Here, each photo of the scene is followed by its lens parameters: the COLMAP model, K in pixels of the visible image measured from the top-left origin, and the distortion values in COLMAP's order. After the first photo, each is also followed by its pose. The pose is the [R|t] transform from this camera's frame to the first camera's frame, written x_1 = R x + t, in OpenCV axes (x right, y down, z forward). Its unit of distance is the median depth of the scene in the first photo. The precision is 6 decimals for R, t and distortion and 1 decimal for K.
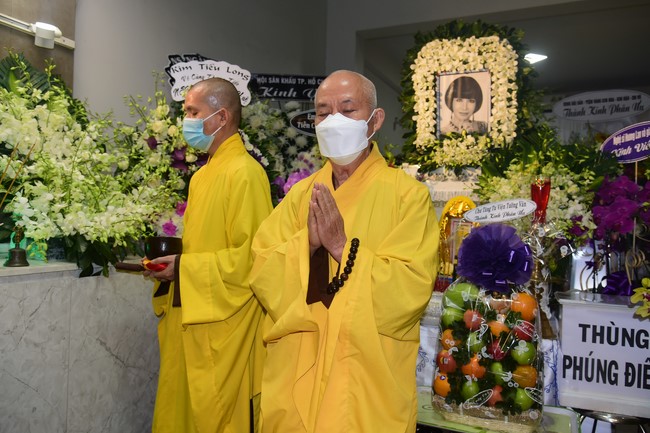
lens RADIAL K [[513.6, 0, 324.6], [0, 513.6, 218.7], [0, 0, 1]] dist [-0.009169, 0.002583]
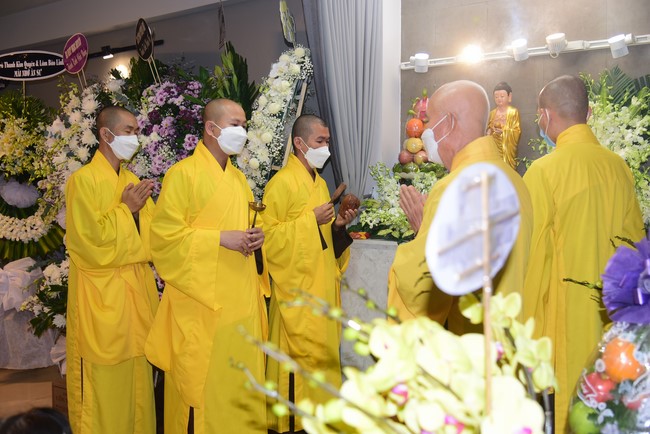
lens RADIAL K [[650.7, 0, 329.2], [0, 650.7, 219.1], [0, 0, 1]] dist [-0.022278, 0.000000]
pose [[-0.157564, 0.023524, -0.987228, 0.950924], [-0.004059, 0.999692, 0.024469, -0.016660], [0.987500, 0.007863, -0.157420, 0.611762]]
